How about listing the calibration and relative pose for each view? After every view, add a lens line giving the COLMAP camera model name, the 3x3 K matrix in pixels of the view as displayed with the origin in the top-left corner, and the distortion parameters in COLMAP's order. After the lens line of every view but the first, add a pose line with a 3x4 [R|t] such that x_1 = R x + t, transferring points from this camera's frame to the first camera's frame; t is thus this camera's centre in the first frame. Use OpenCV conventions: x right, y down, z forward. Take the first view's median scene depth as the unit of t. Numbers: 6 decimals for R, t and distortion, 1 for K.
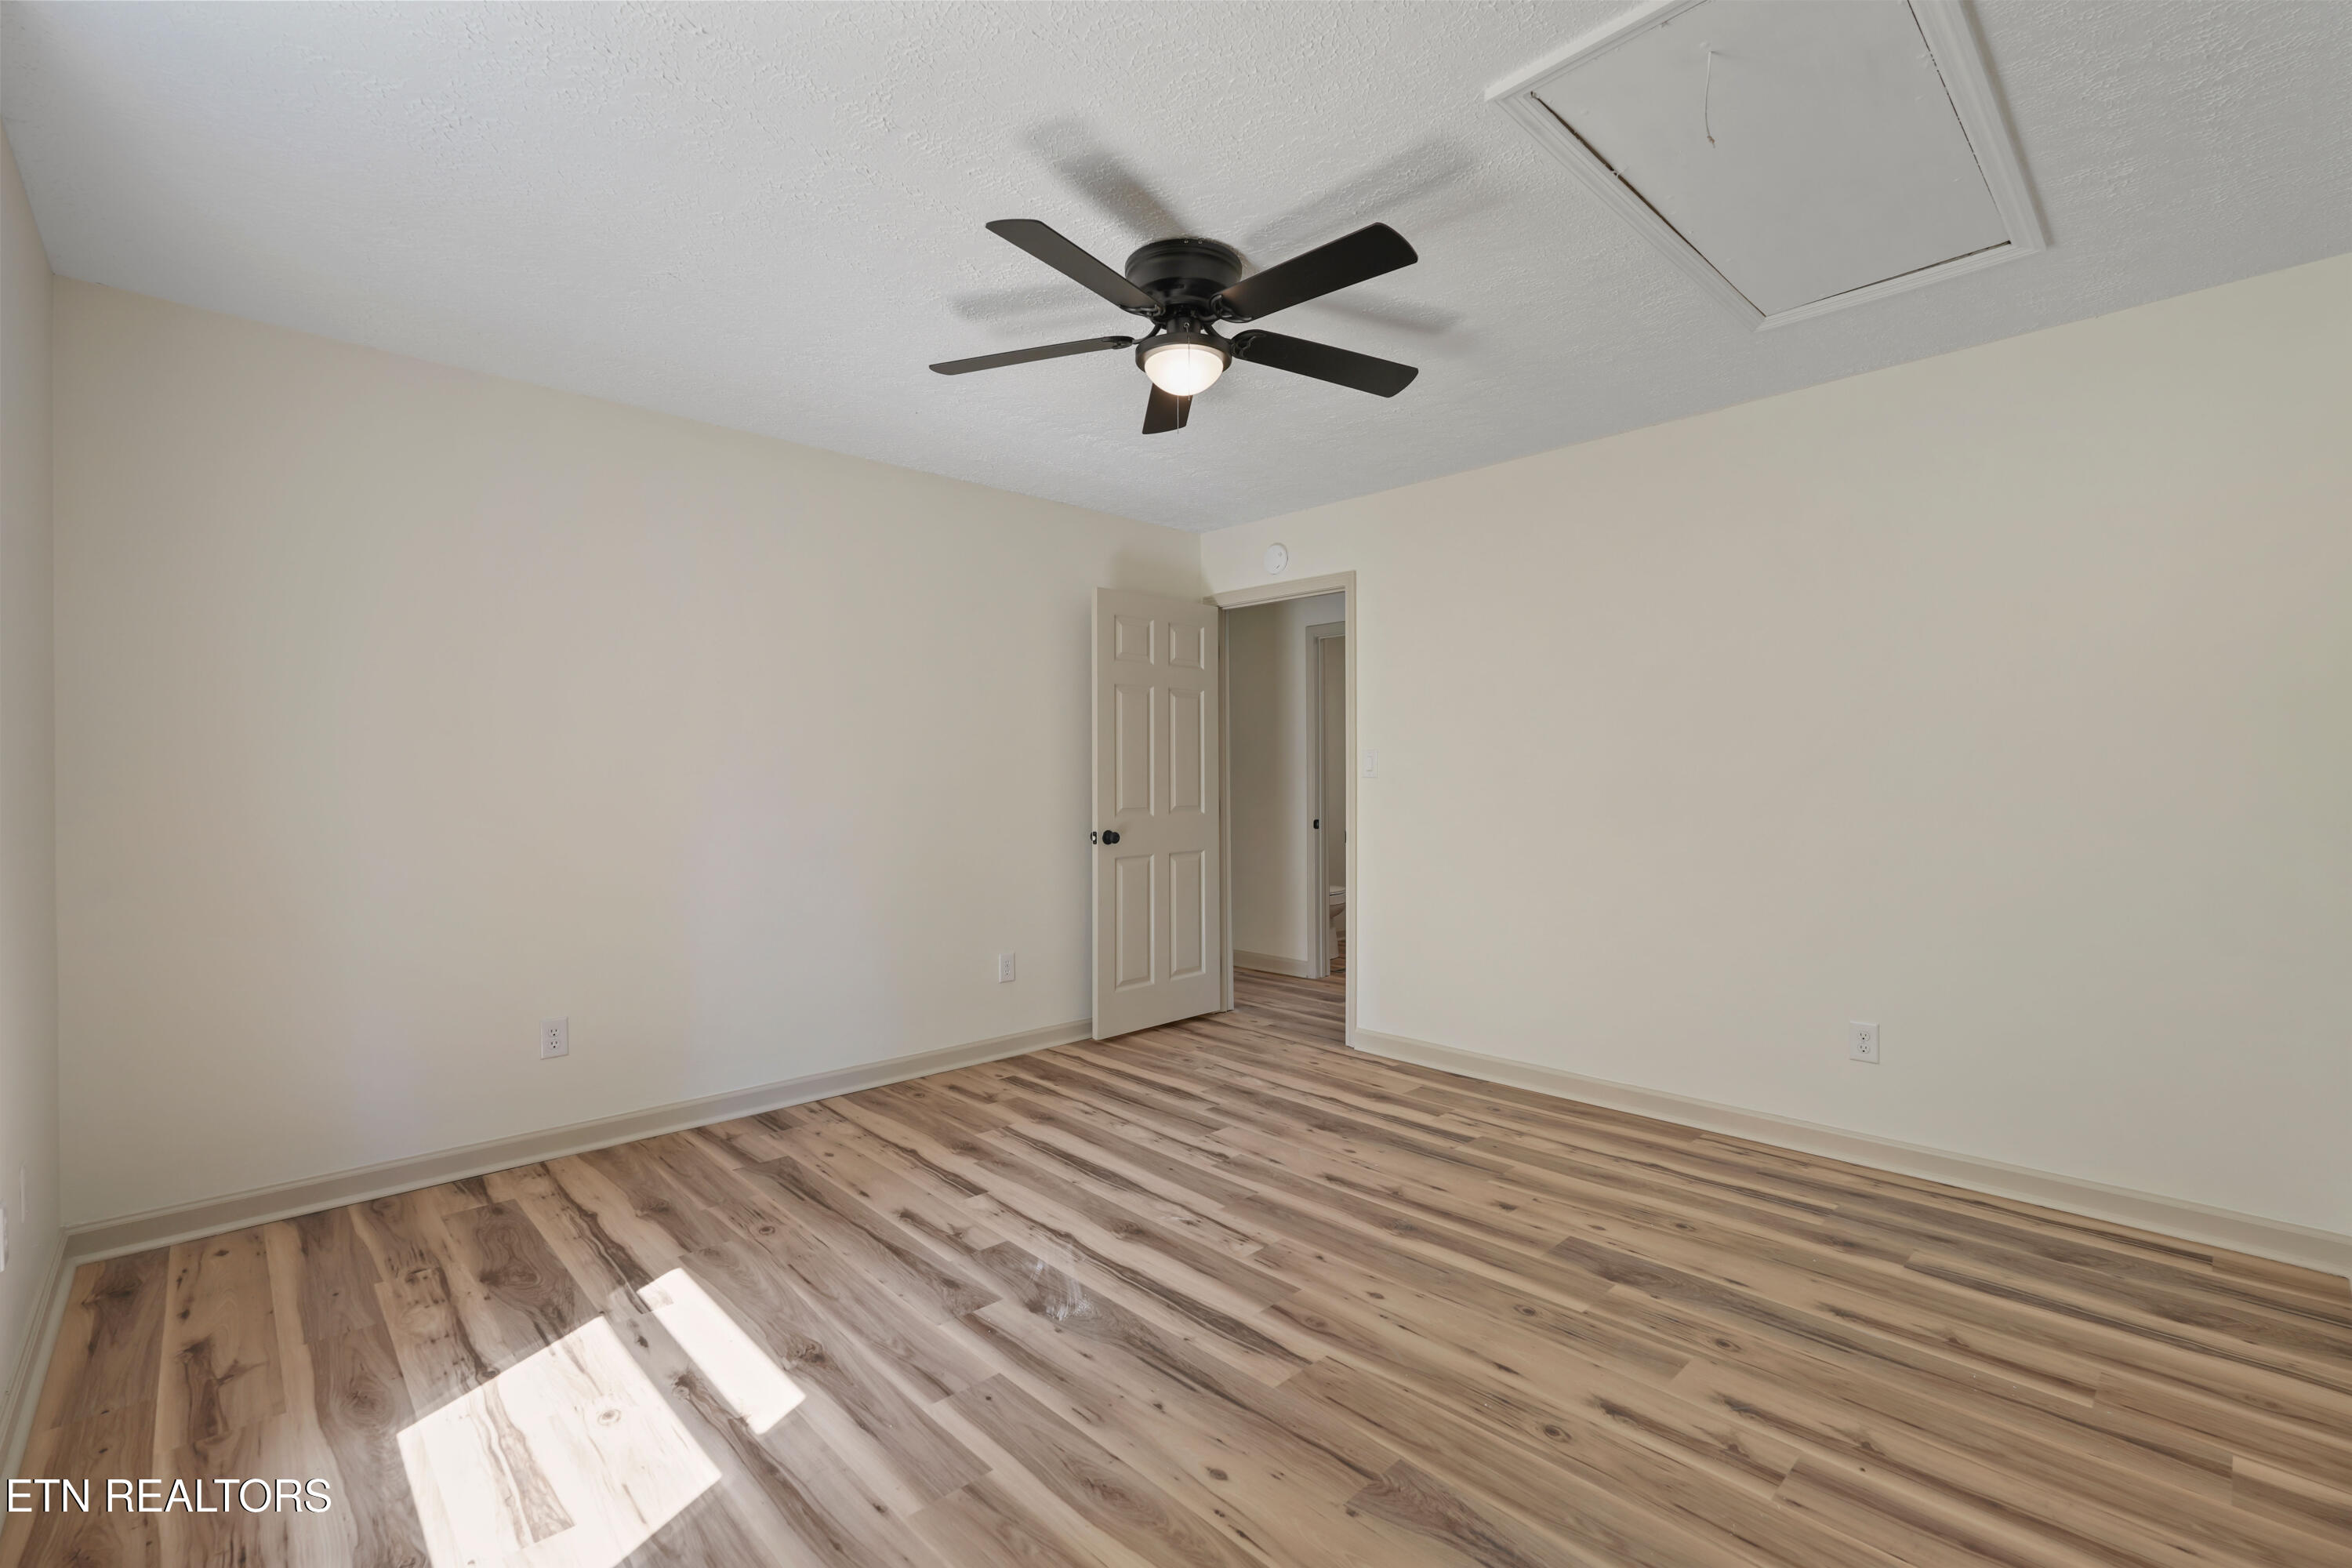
lens RADIAL K [[1031.3, 0, 1178.5], [0, 1031.3, 772.6], [0, 0, 1]] dist [-0.020704, 0.009933]
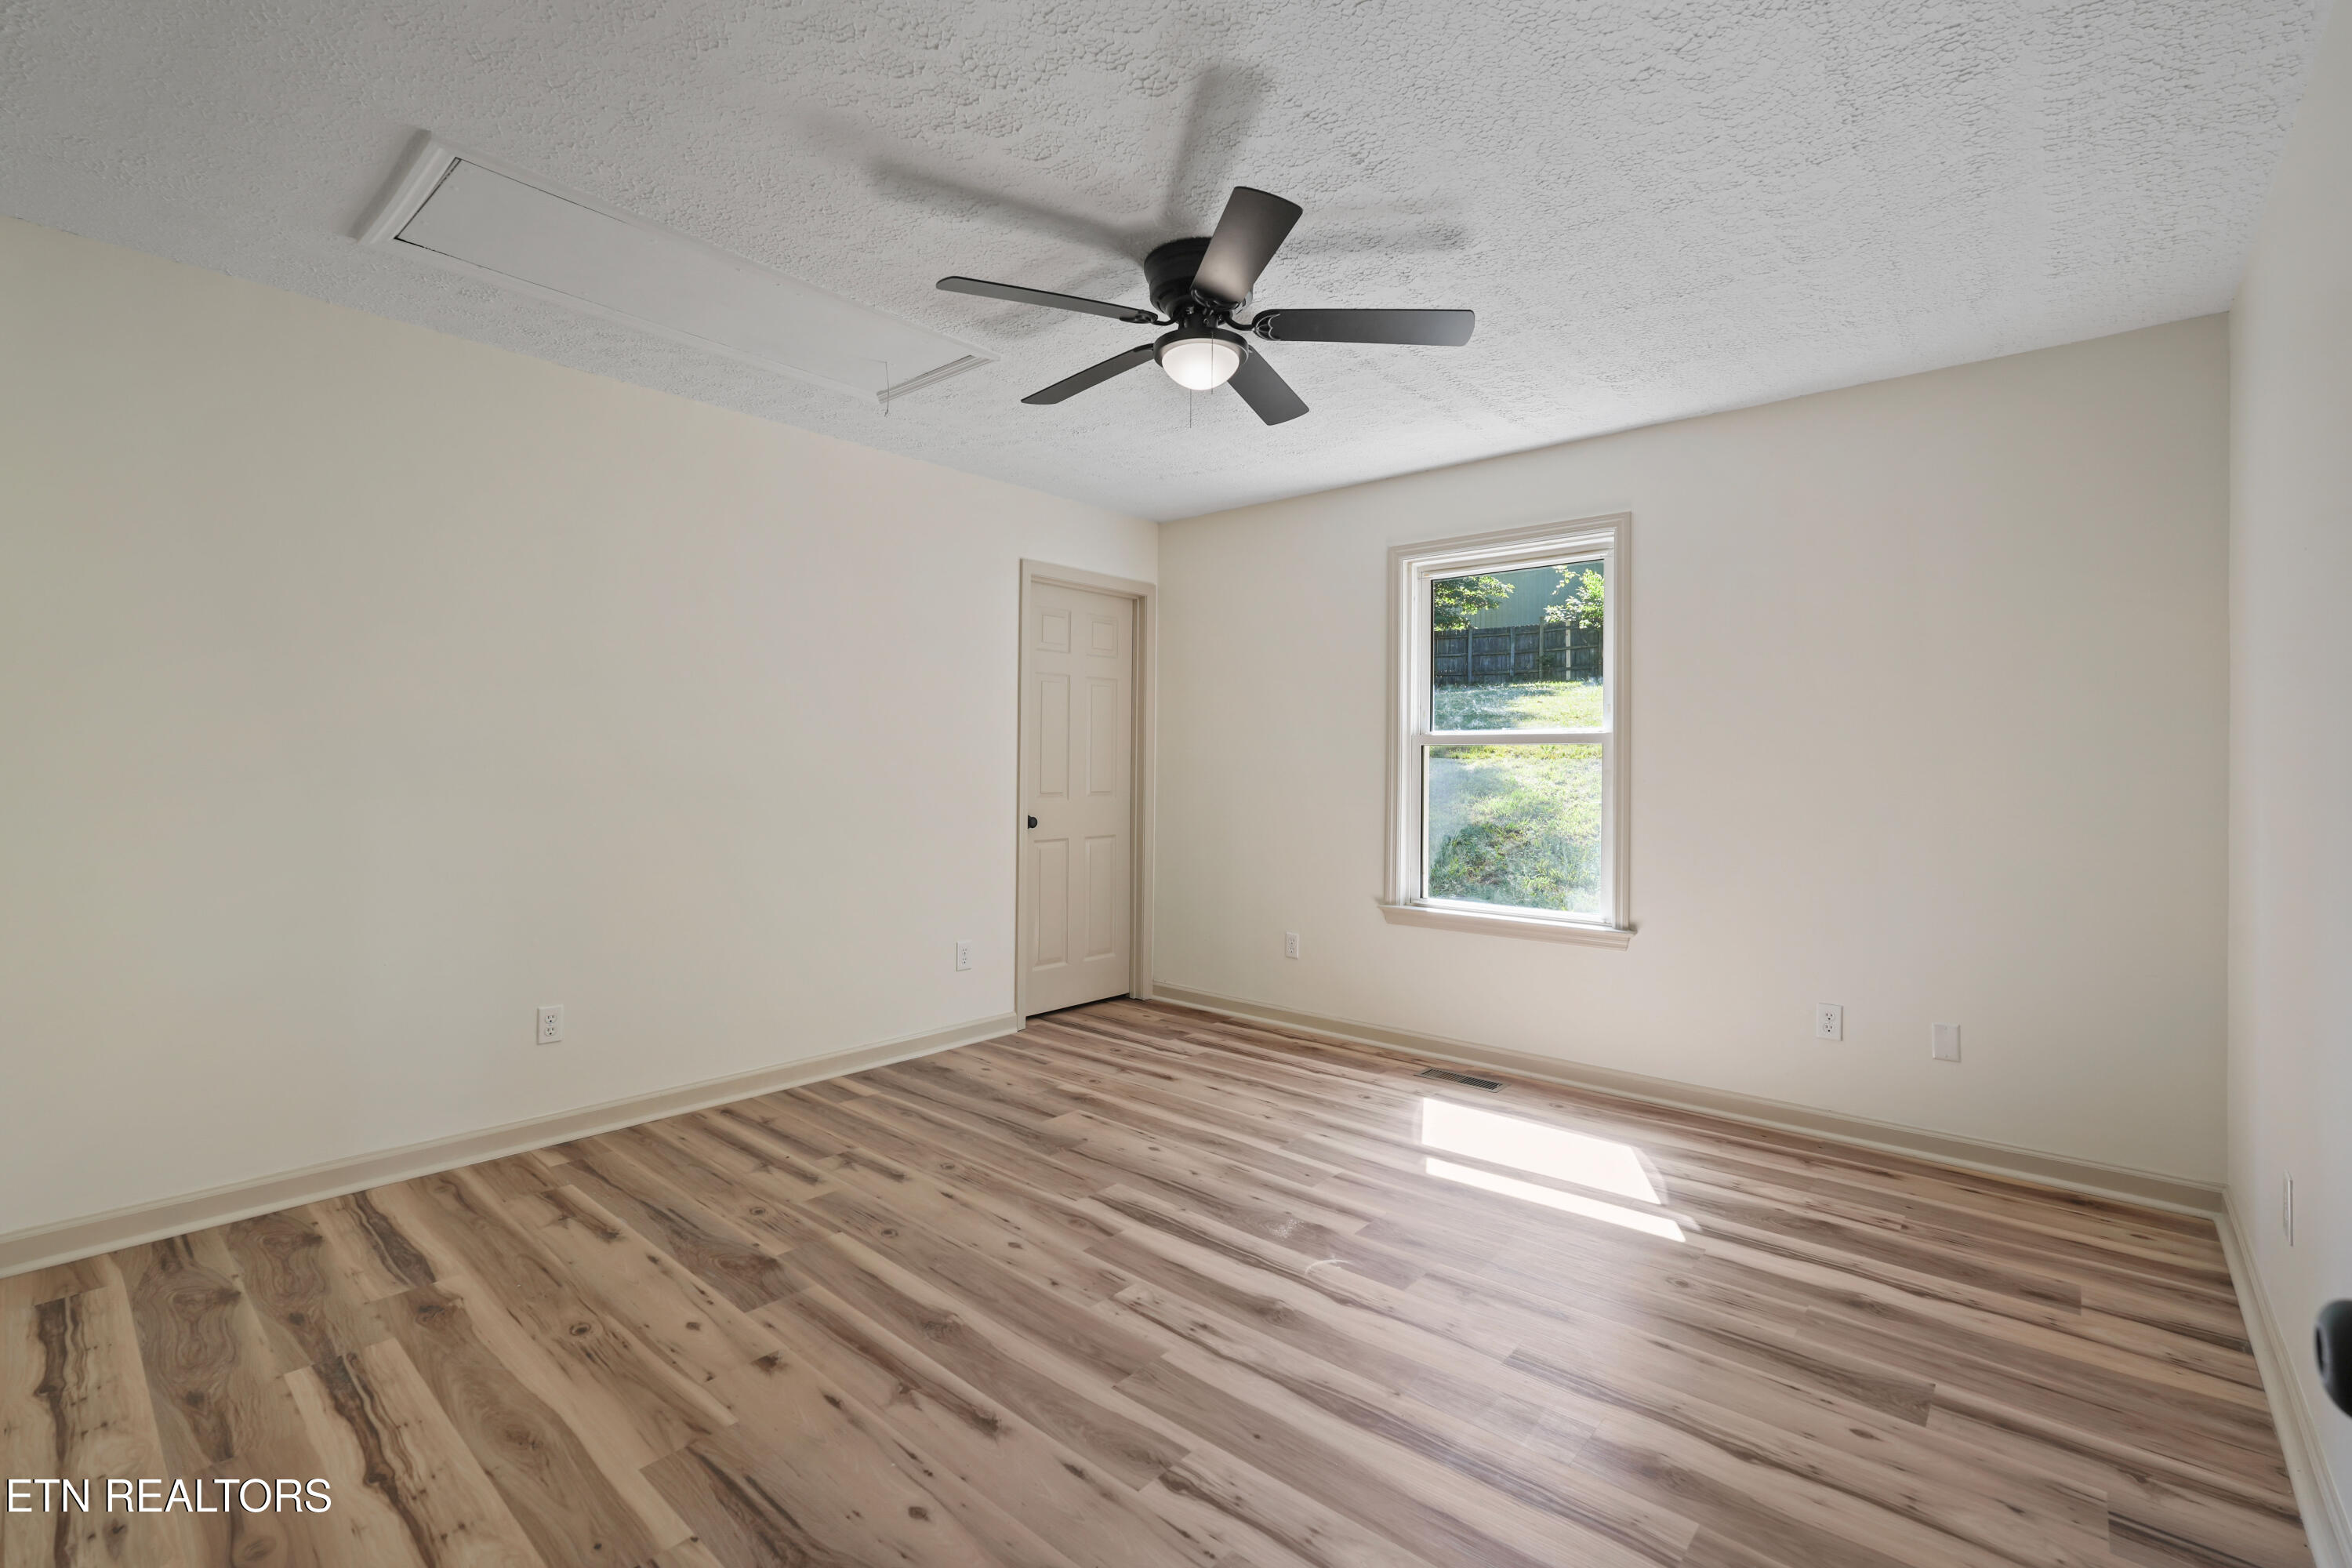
lens RADIAL K [[1031.3, 0, 1178.5], [0, 1031.3, 772.6], [0, 0, 1]] dist [-0.020704, 0.009933]
pose [[-0.995771, -0.003836, -0.091785, 0.109818], [-0.004064, 0.999989, 0.002297, 0.009608], [0.091775, 0.002660, -0.995776, 1.874993]]
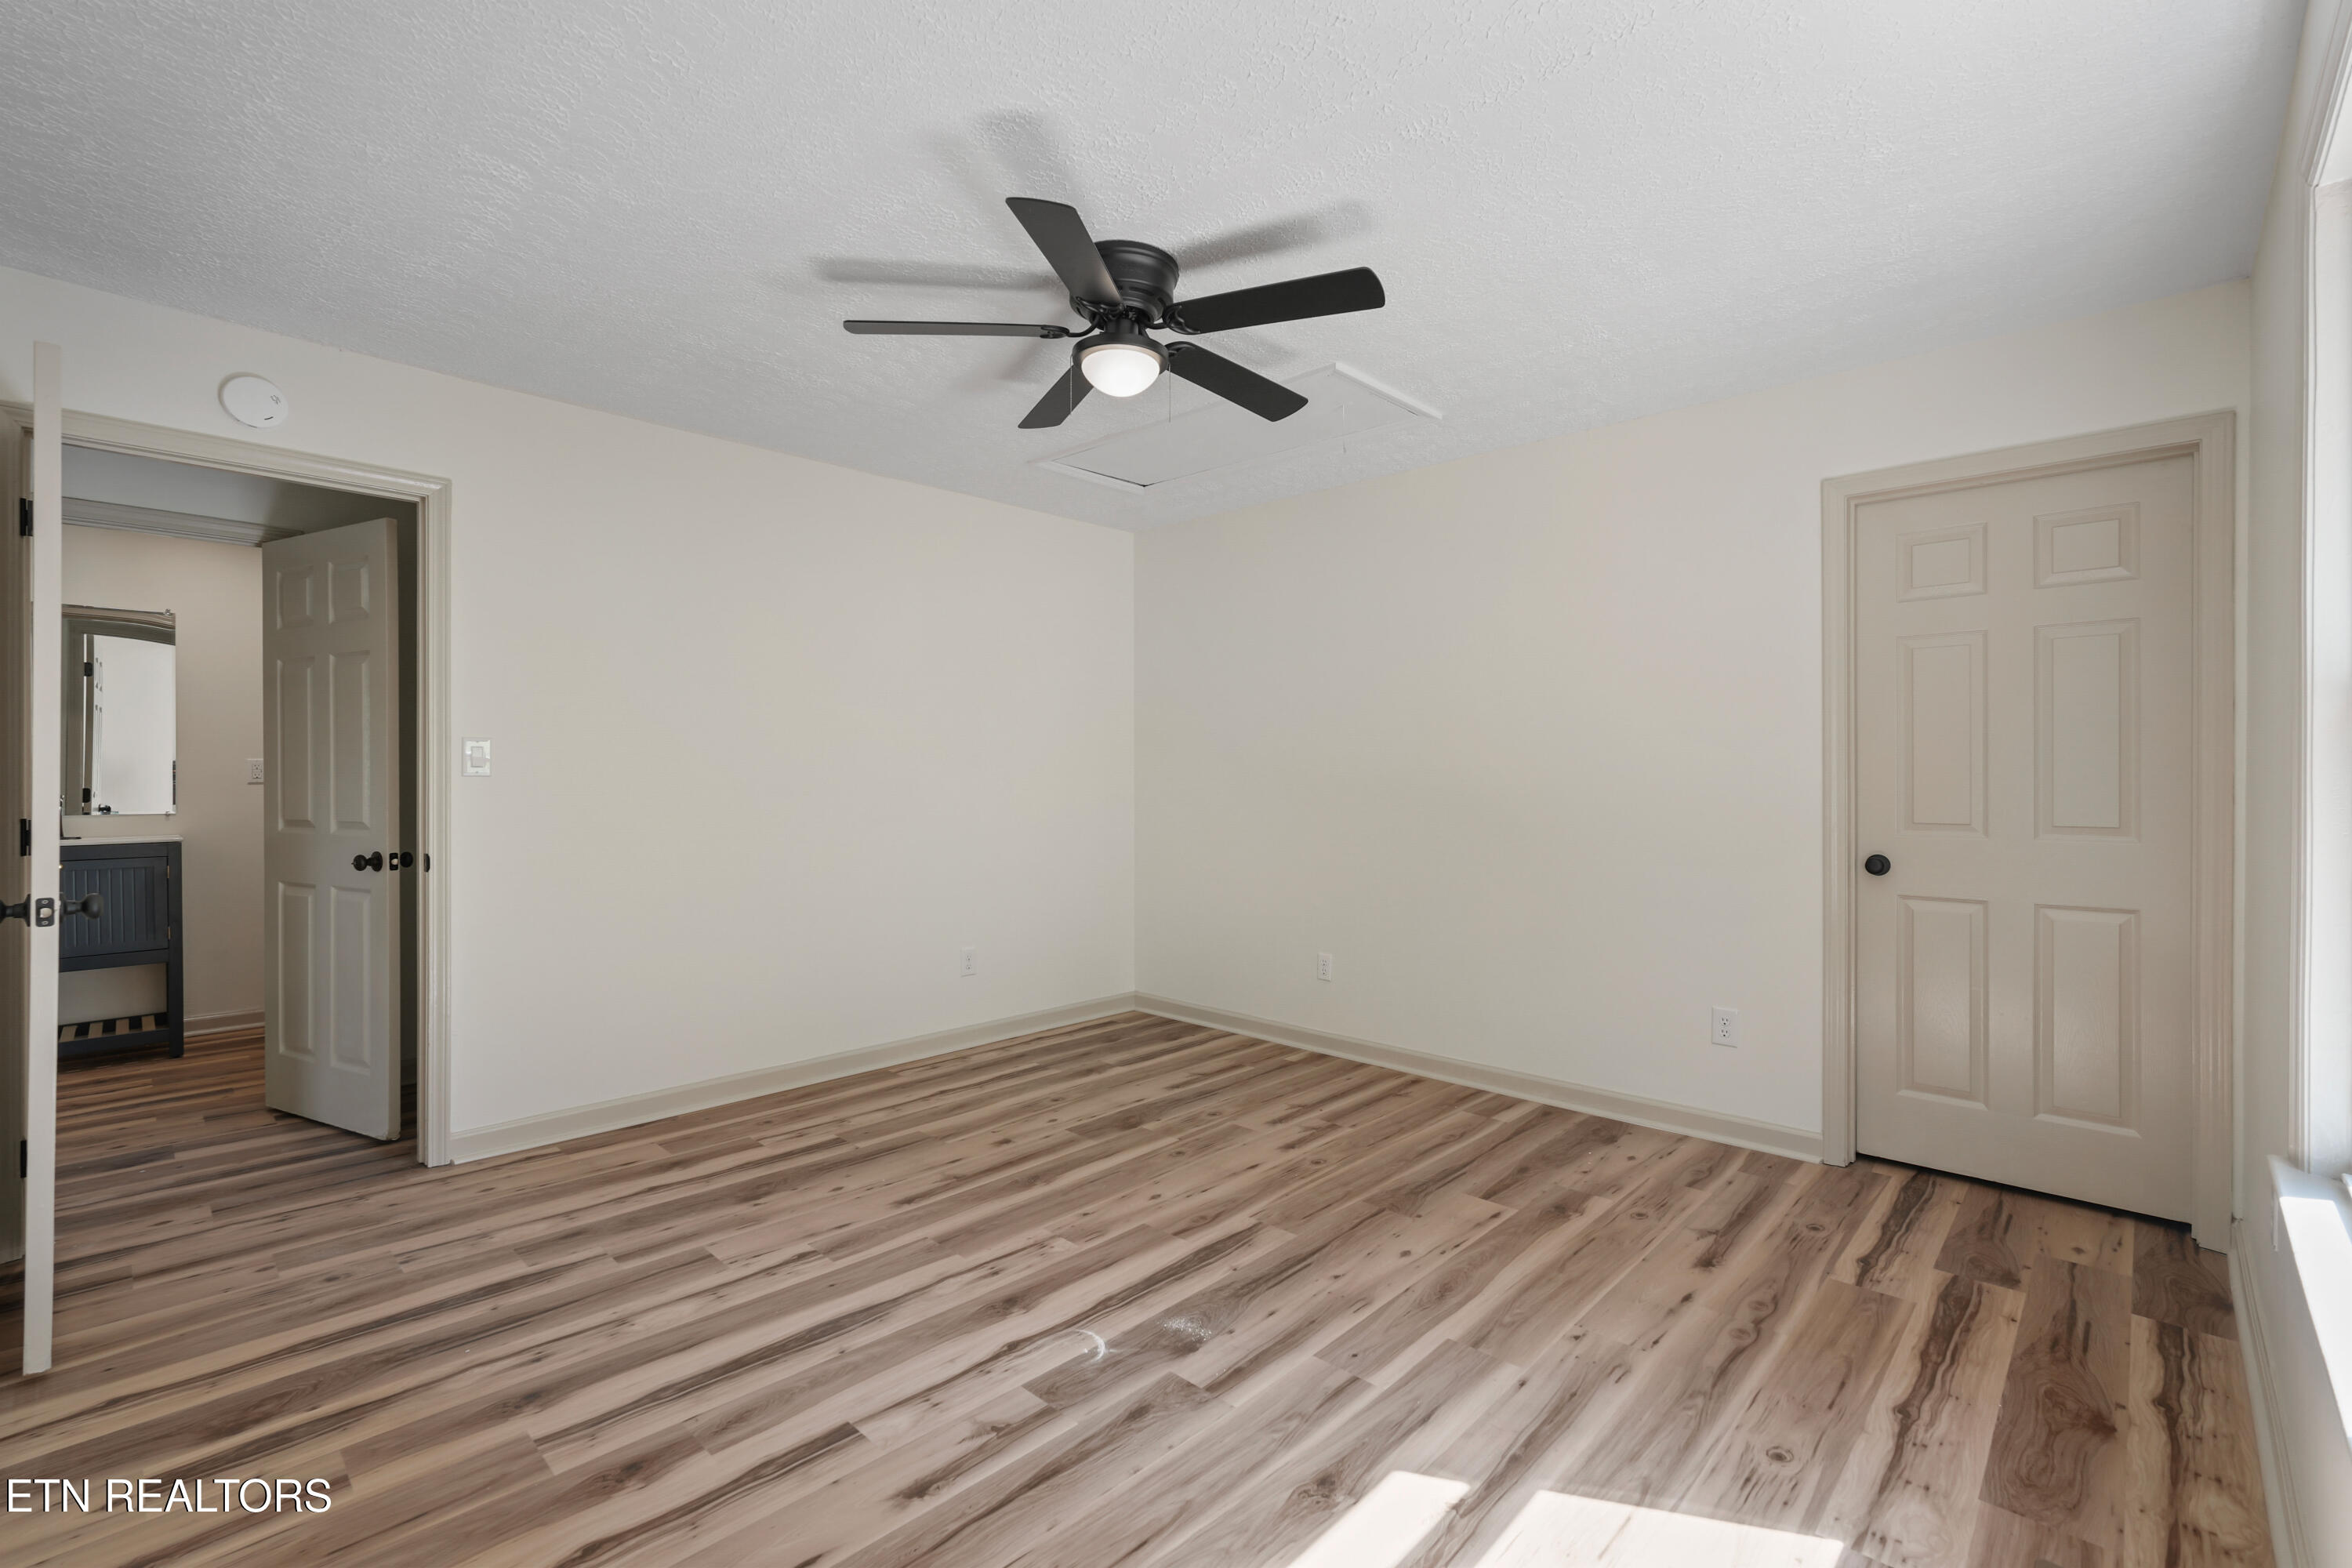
lens RADIAL K [[1031.3, 0, 1178.5], [0, 1031.3, 772.6], [0, 0, 1]] dist [-0.020704, 0.009933]
pose [[-0.052269, 0.005915, 0.998616, -0.938690], [-0.005393, 0.999966, -0.006206, 0.006921], [-0.998618, -0.005710, -0.052235, 0.934225]]
